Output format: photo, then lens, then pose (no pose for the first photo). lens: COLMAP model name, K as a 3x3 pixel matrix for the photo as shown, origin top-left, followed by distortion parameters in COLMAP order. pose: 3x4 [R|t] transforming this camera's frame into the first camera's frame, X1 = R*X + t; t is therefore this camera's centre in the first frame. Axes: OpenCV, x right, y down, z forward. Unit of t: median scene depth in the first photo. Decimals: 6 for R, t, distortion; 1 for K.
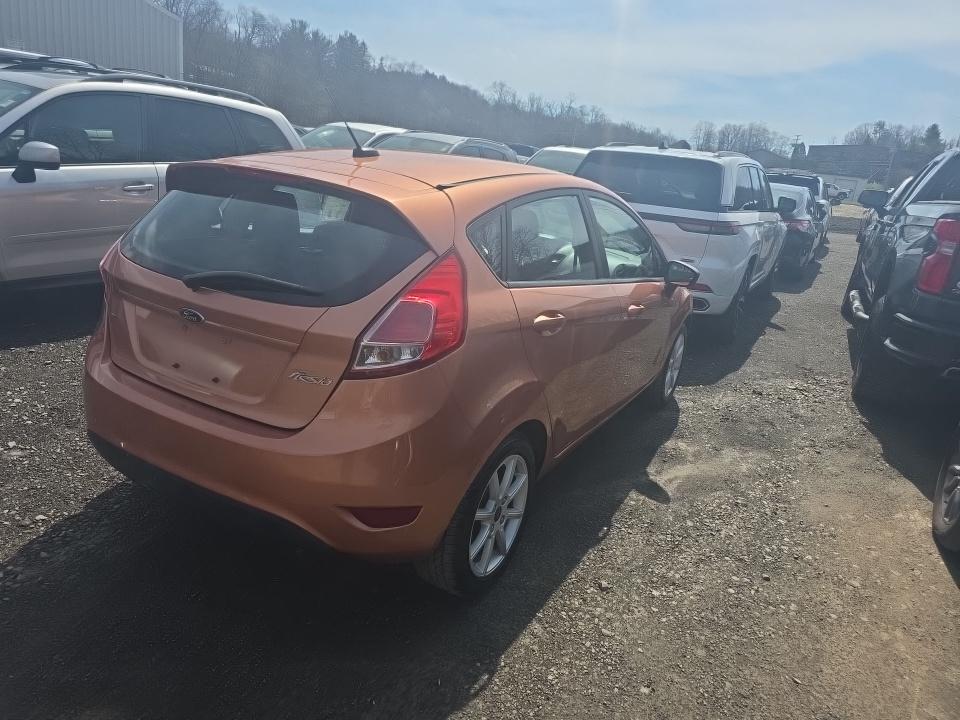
lens RADIAL K [[634.7, 0, 479.8], [0, 634.7, 373.8], [0, 0, 1]] dist [0.050270, -0.048104]
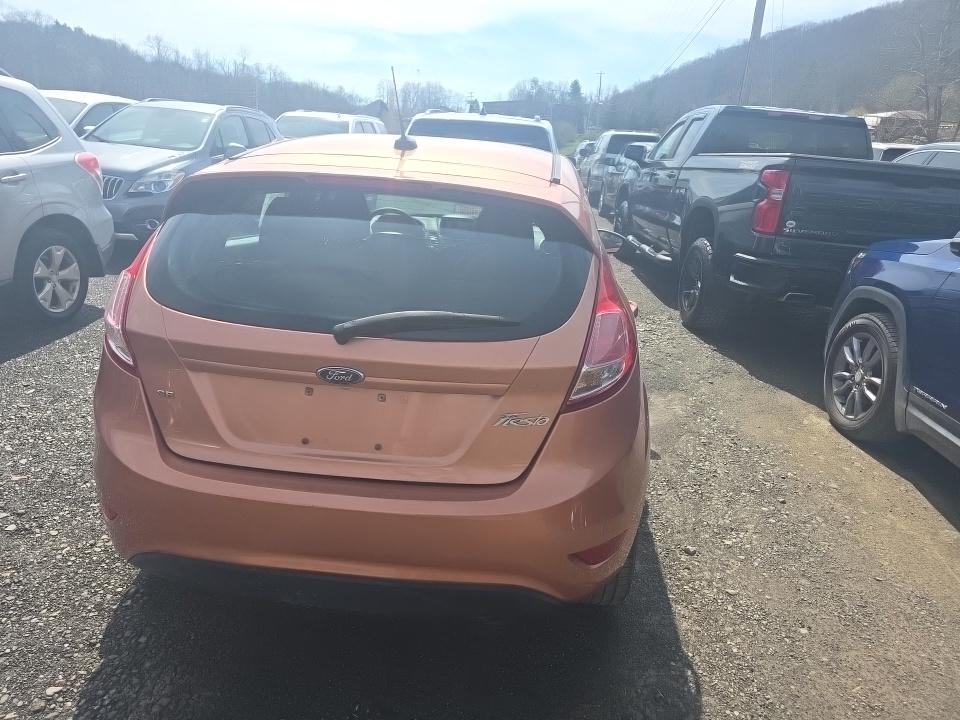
lens RADIAL K [[642.6, 0, 479.2], [0, 642.6, 379.2], [0, 0, 1]] dist [0.005598, -0.001767]
pose [[0.904349, -0.192854, 0.380737, -0.377949], [0.169805, 0.981024, 0.093586, -0.082063], [-0.391560, -0.019983, 0.919935, 0.138189]]
